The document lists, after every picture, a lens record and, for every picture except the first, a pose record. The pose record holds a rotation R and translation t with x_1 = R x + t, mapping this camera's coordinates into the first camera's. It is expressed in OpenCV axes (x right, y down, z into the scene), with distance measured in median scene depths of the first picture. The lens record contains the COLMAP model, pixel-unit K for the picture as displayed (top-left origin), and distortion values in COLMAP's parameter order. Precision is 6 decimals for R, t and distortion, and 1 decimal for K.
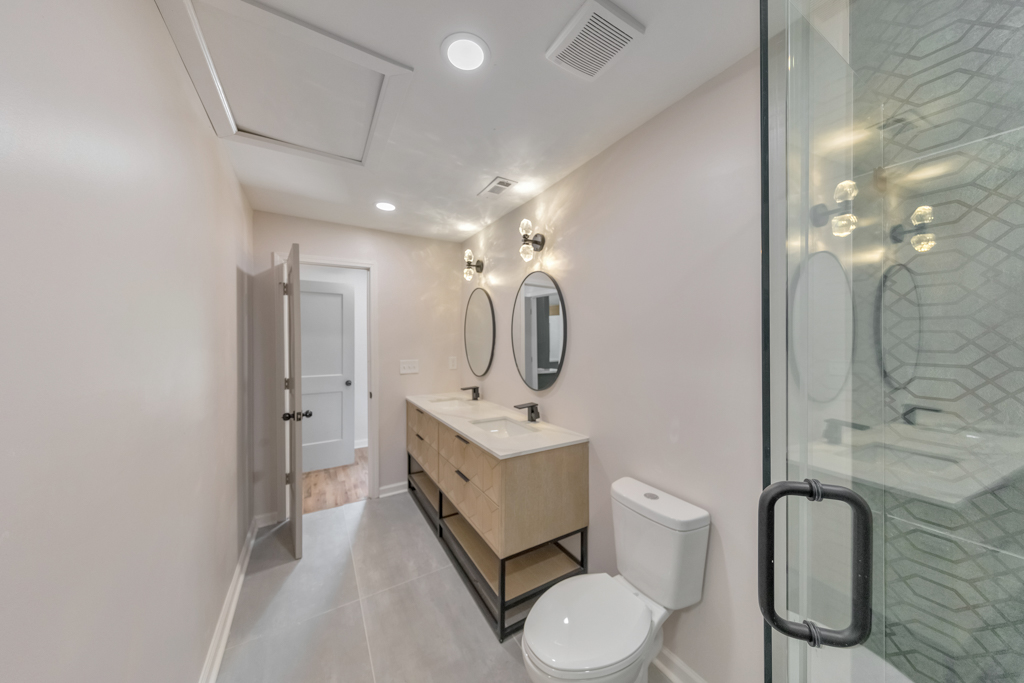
lens RADIAL K [[326.8, 0, 510.5], [0, 326.8, 334.3], [0, 0, 1]] dist [0.008566, -0.000044]
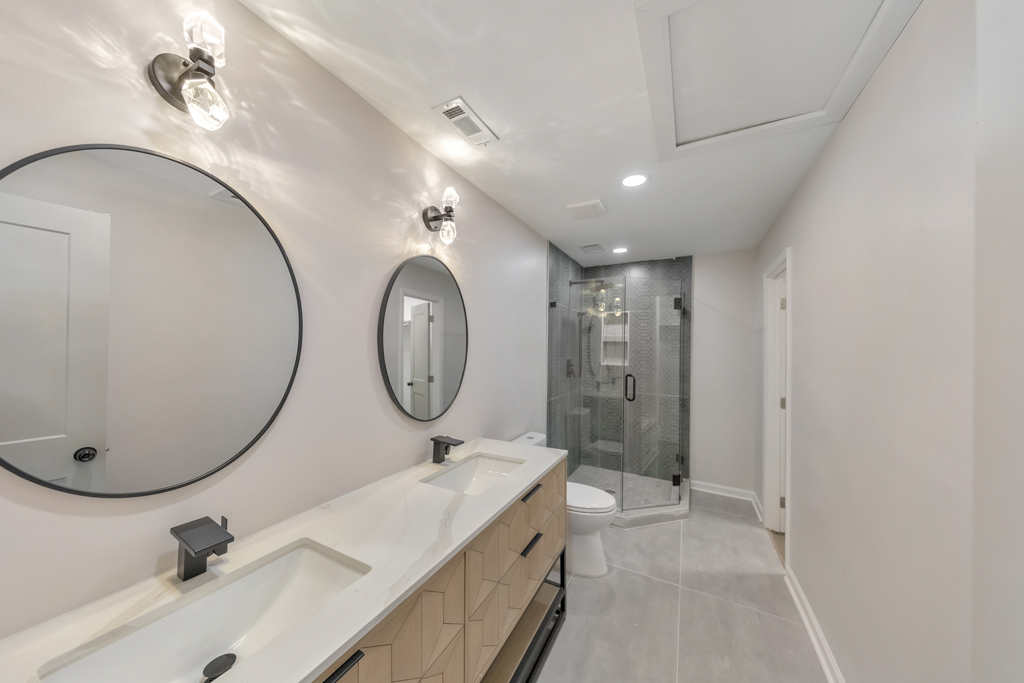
lens RADIAL K [[326.8, 0, 510.5], [0, 326.8, 334.3], [0, 0, 1]] dist [0.008566, -0.000044]
pose [[-0.504405, 0.024752, 0.863112, -0.699192], [-0.028224, 0.998582, -0.045132, 0.010623], [-0.863006, -0.047125, -0.502991, 1.325202]]
